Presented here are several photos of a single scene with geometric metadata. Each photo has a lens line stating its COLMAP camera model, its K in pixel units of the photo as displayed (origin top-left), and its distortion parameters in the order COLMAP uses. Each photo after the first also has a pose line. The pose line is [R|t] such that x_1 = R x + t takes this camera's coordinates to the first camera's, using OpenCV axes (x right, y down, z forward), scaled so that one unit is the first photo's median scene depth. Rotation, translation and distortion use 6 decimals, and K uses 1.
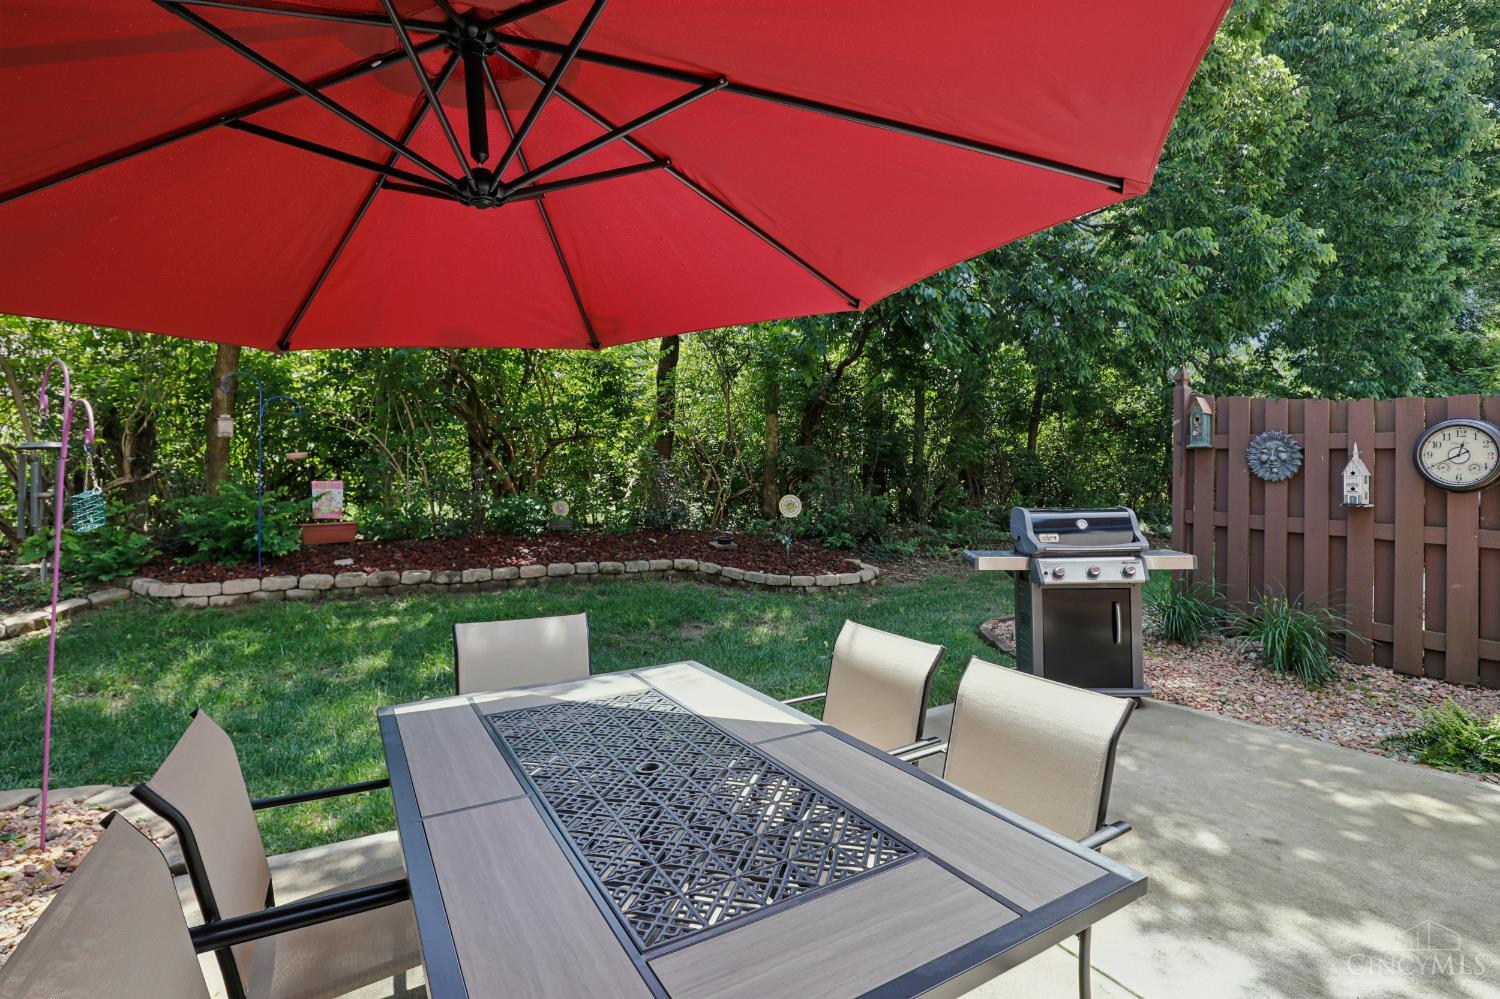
lens RADIAL K [[692.7, 0, 750.0], [0, 692.7, 499.5], [0, 0, 1]] dist [-0.001525, -0.000290]
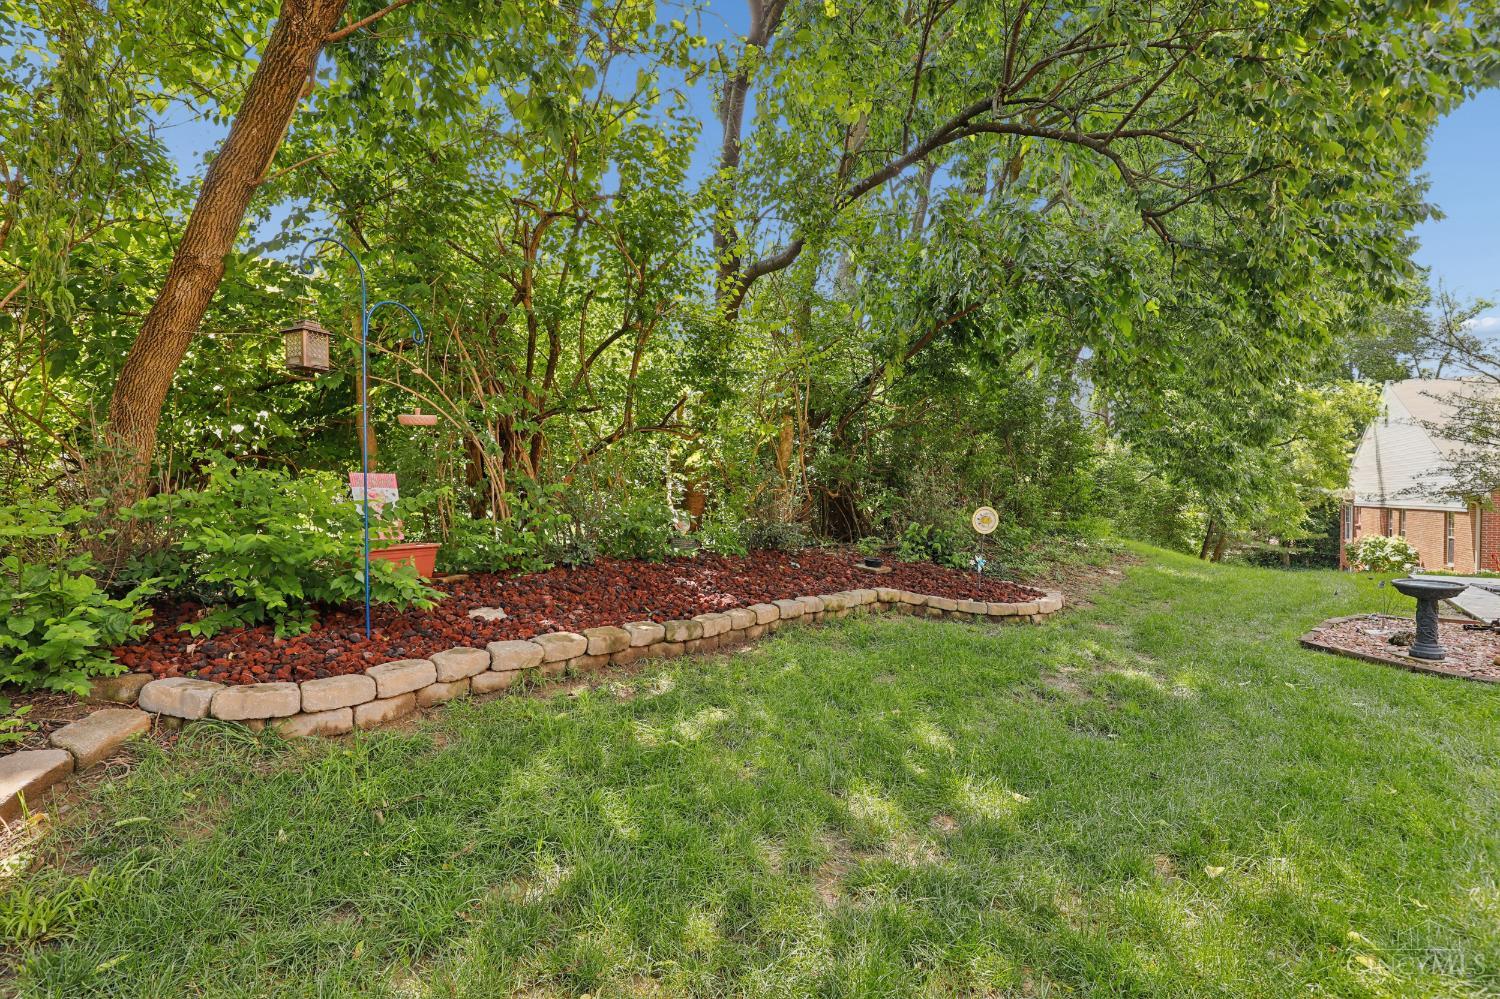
lens RADIAL K [[692.7, 0, 750.0], [0, 692.7, 499.5], [0, 0, 1]] dist [-0.001525, -0.000290]
pose [[0.910409, 0.016633, 0.413375, -0.691082], [-0.005932, 0.999614, -0.027157, 0.011187], [-0.413667, 0.022271, 0.910156, 0.434996]]
